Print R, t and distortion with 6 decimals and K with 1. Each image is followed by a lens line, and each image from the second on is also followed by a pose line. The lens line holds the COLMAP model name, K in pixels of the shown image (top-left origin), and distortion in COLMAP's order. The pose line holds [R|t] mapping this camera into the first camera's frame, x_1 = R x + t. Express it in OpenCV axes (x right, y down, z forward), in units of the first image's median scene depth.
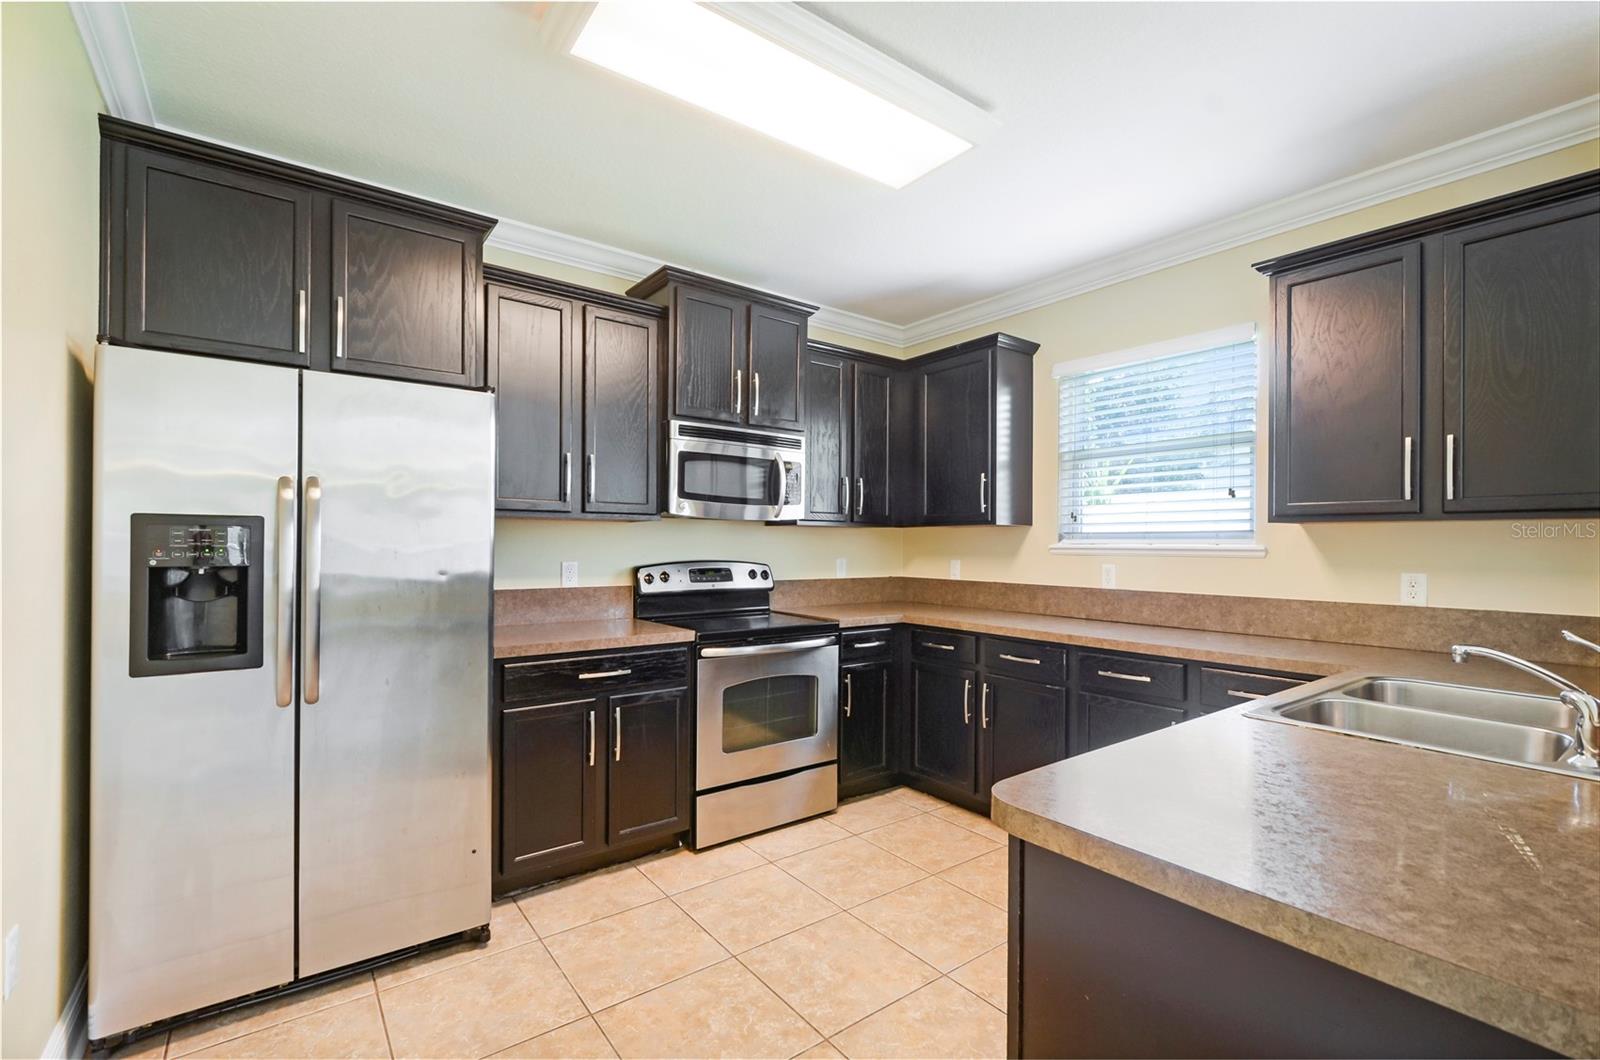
lens RADIAL K [[708.0, 0, 805.6], [0, 708.0, 536.7], [0, 0, 1]] dist [-0.001868, 0.000100]
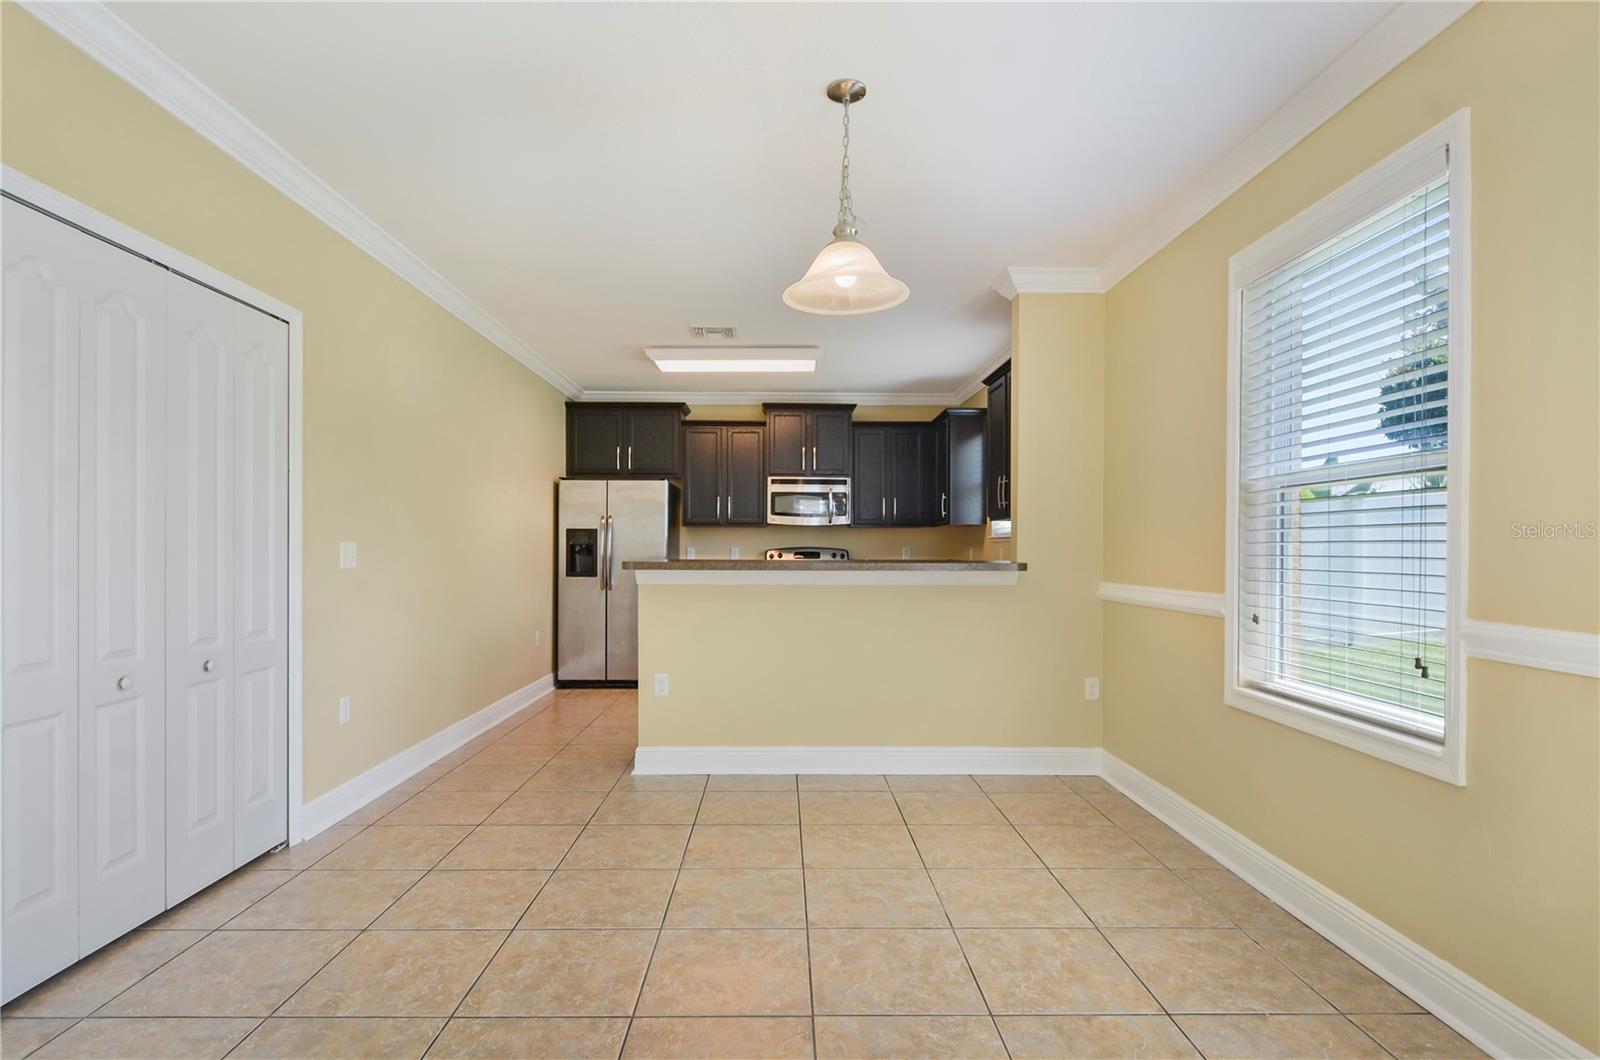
lens RADIAL K [[790.6, 0, 793.0], [0, 790.6, 533.6], [0, 0, 1]] dist [-0.001084, -0.000078]
pose [[0.805637, -0.016460, -0.592181, 1.372719], [0.008923, 0.999838, -0.015652, 0.038353], [0.592343, 0.007326, 0.805653, -0.891344]]
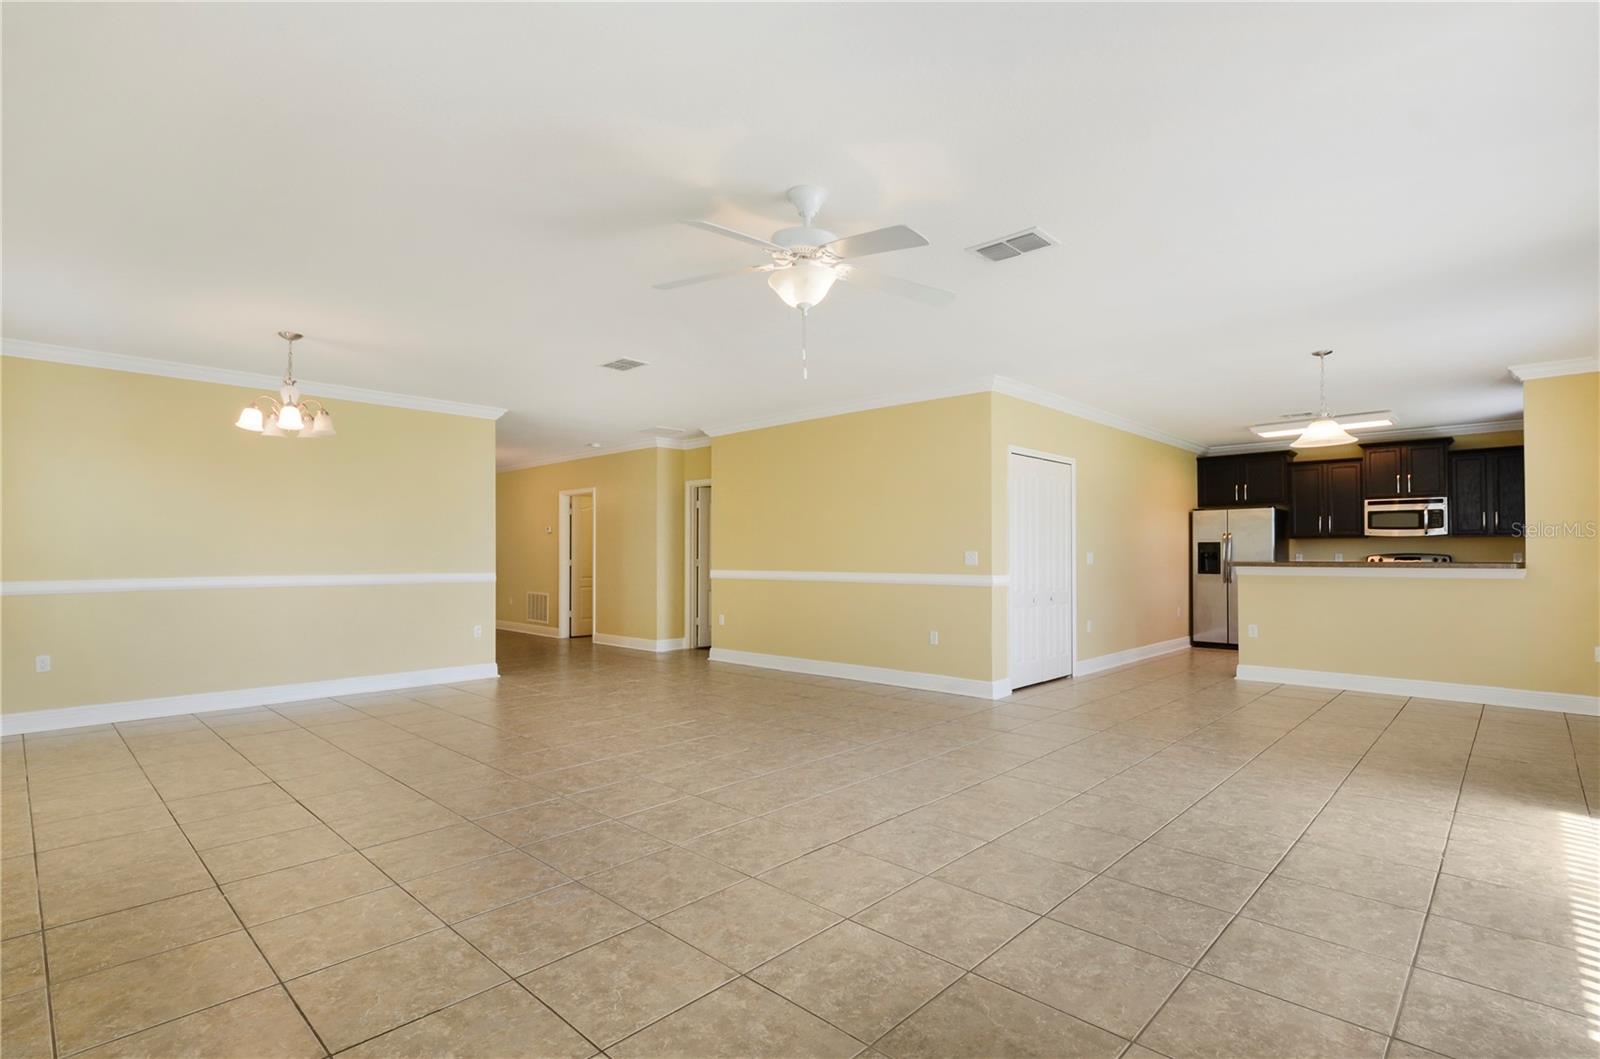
lens RADIAL K [[762.2, 0, 803.3], [0, 762.2, 555.9], [0, 0, 1]] dist [-0.001754, -0.000175]
pose [[0.171946, -0.016474, -0.984969, 2.554206], [0.006079, 0.999859, -0.015662, 0.086742], [0.985088, -0.003294, 0.172021, -1.771272]]
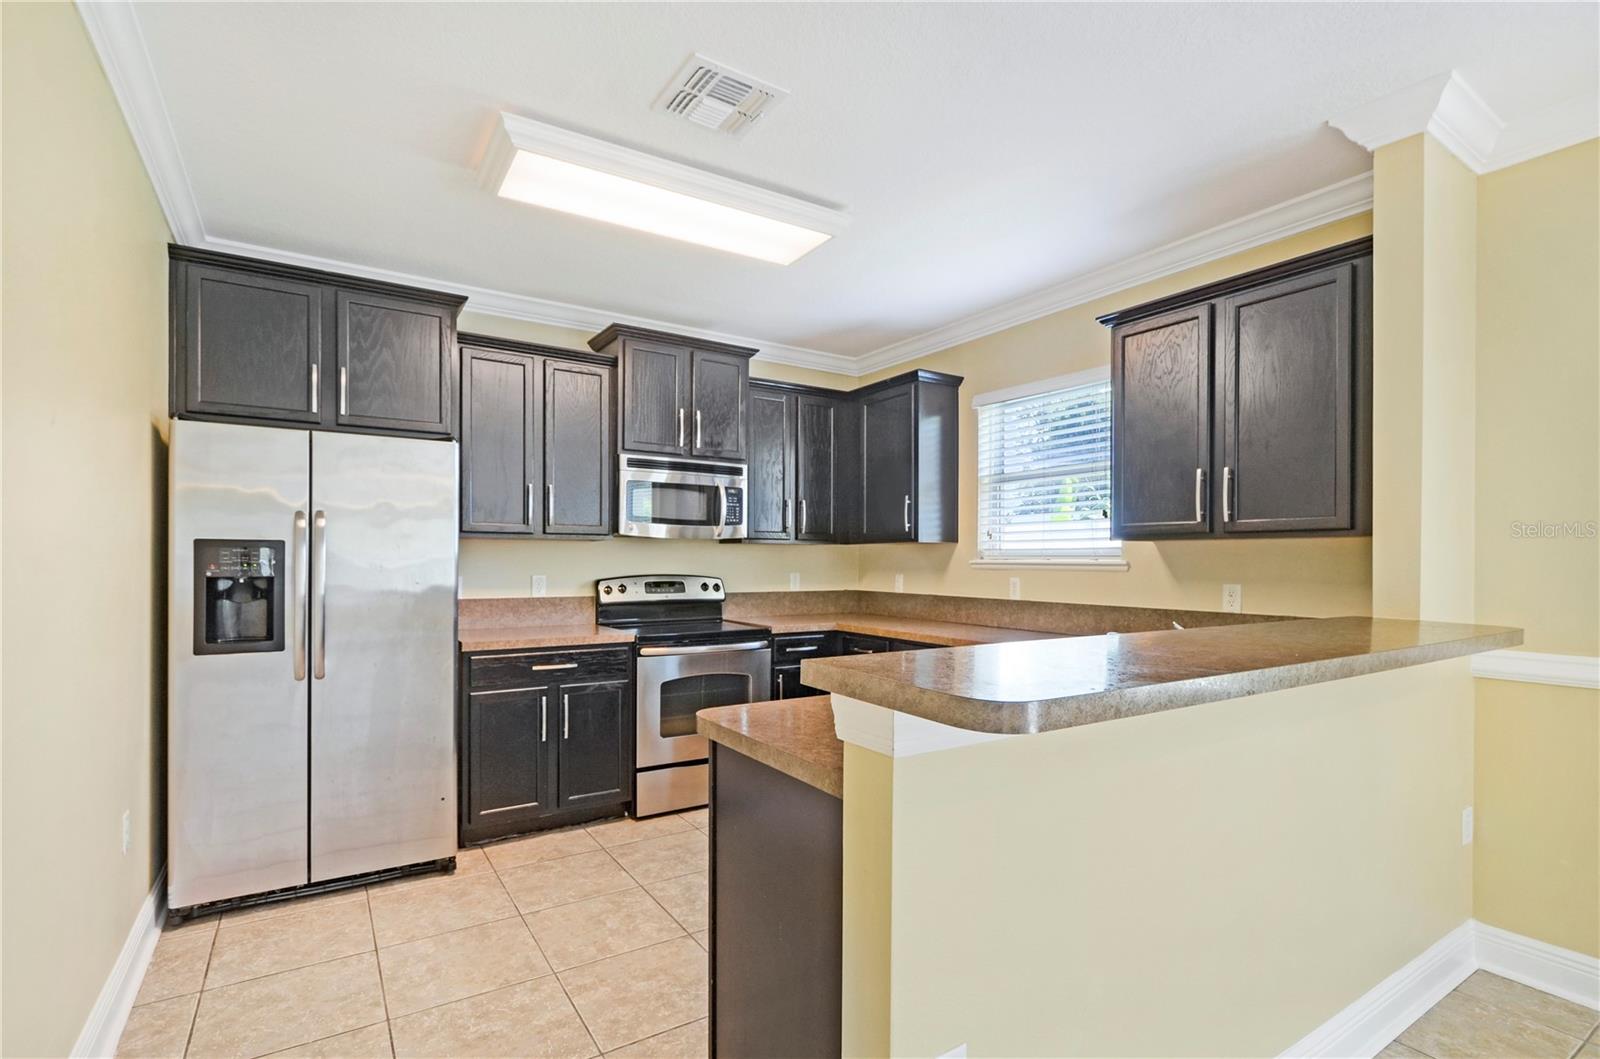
lens RADIAL K [[762.2, 0, 803.3], [0, 762.2, 555.9], [0, 0, 1]] dist [-0.001754, -0.000175]
pose [[0.997290, -0.002213, -0.073533, 0.229735], [0.002560, 0.999986, 0.004628, -0.001771], [0.073522, -0.004803, 0.997282, -0.264580]]
